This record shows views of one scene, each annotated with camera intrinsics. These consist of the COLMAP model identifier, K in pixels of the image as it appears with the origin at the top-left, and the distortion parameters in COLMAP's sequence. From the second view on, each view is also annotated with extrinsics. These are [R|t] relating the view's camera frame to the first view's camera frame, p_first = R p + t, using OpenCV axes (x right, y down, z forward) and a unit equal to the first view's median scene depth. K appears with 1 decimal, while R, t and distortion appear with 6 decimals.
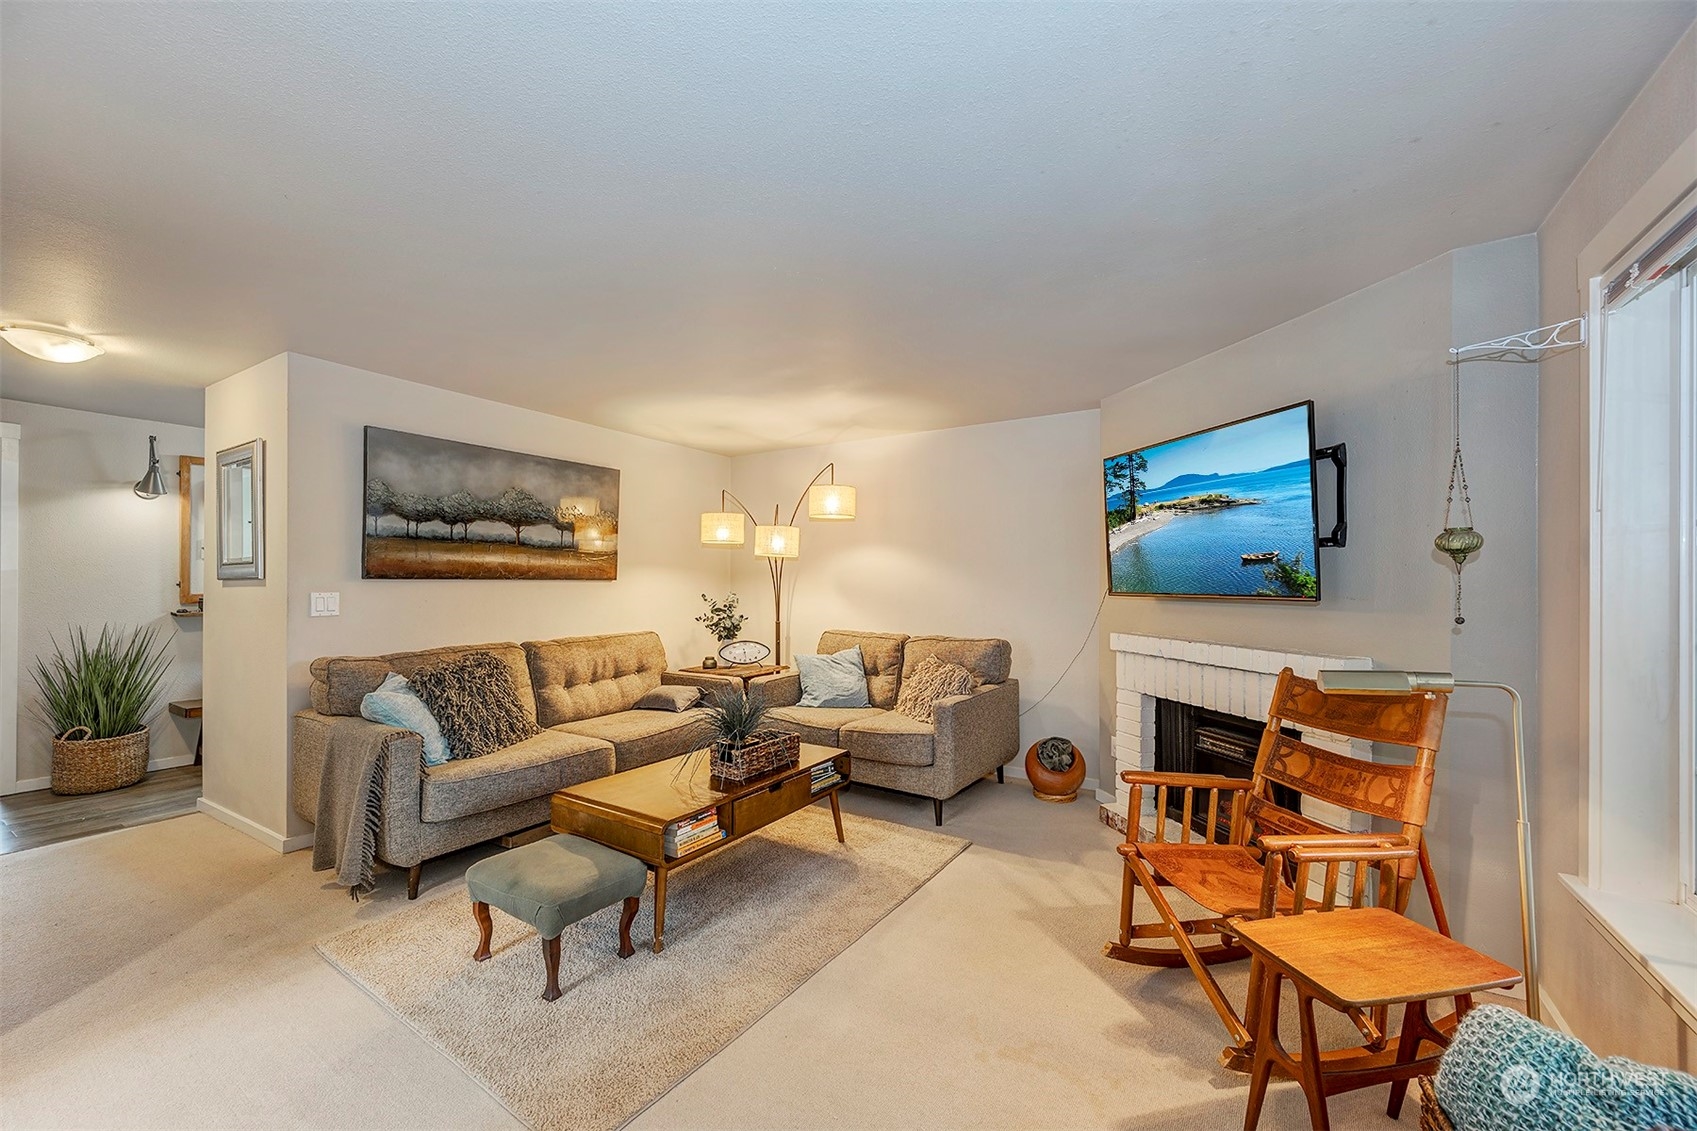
lens RADIAL K [[668.0, 0, 850.0], [0, 668.0, 579.0], [0, 0, 1]] dist [0.009027, -0.000378]
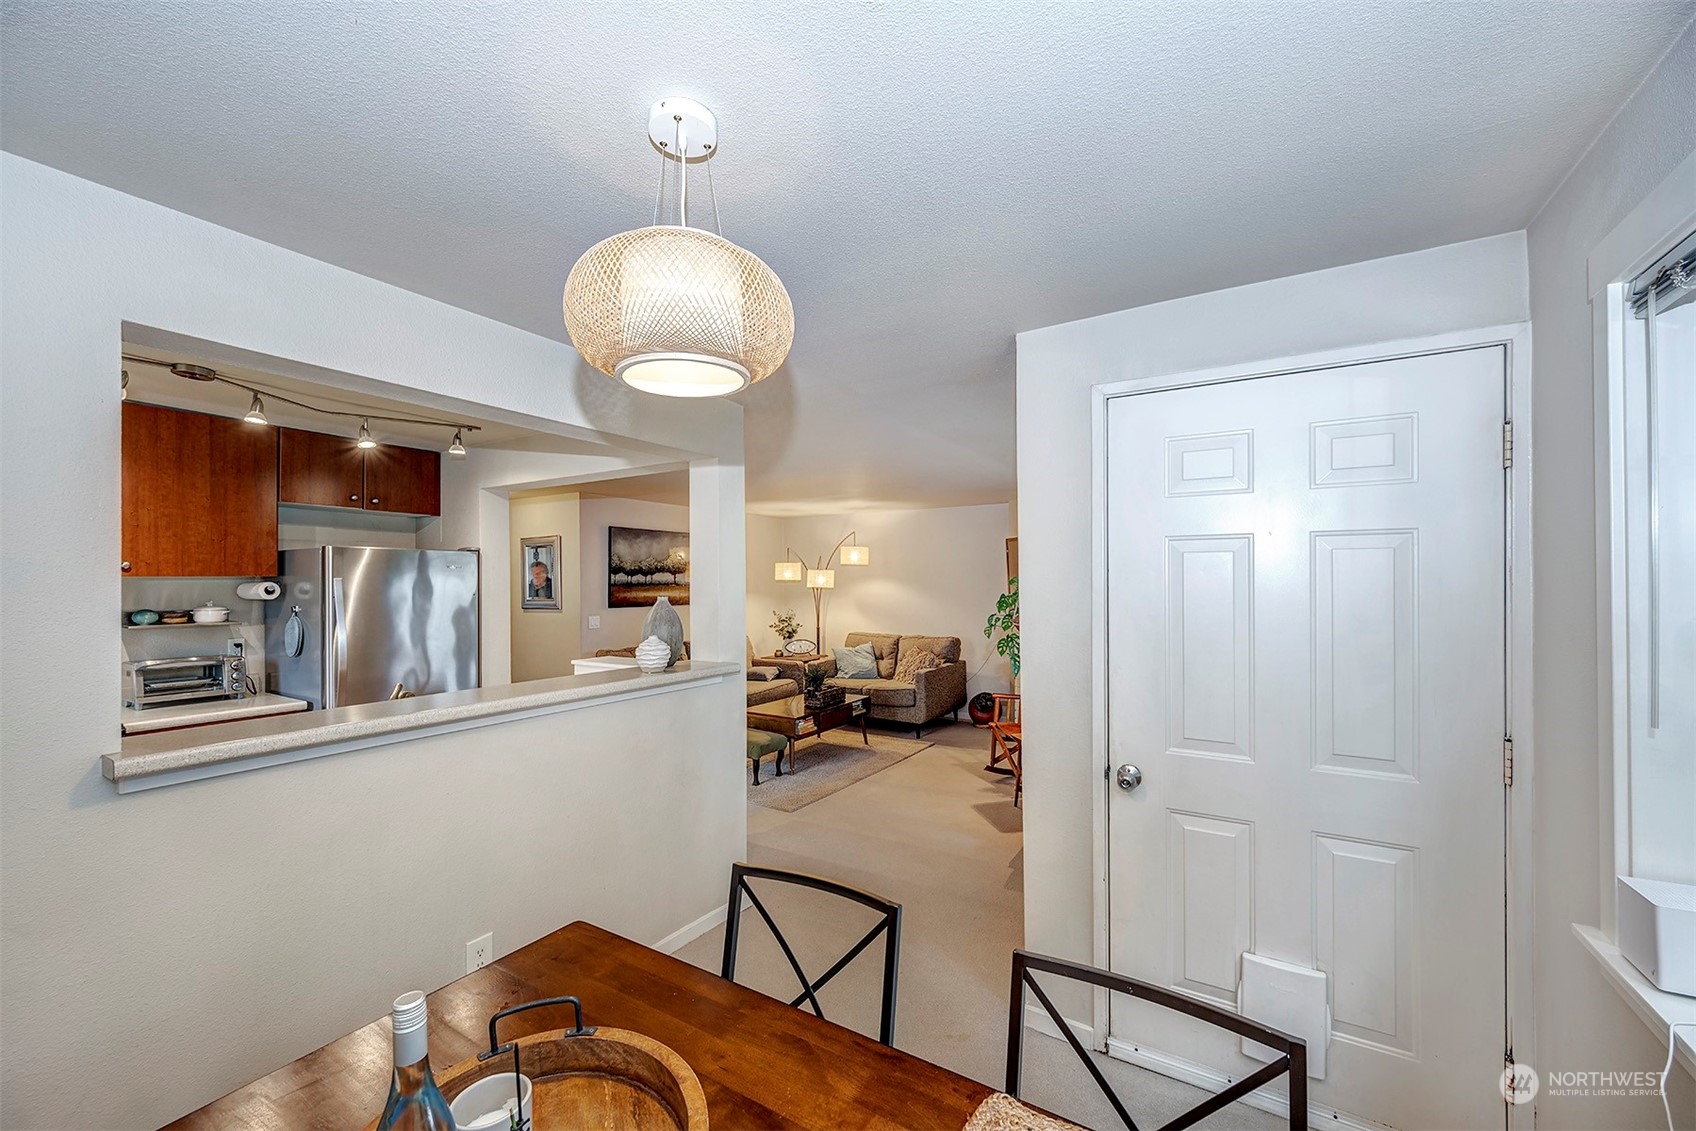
lens RADIAL K [[654.7, 0, 848.0], [0, 654.7, 565.5], [0, 0, 1]] dist [-0.000528, -0.000027]
pose [[0.999958, -0.008885, 0.002448, -0.053850], [0.008932, 0.999769, -0.019567, -0.066660], [-0.002273, 0.019588, 0.999806, -0.715821]]
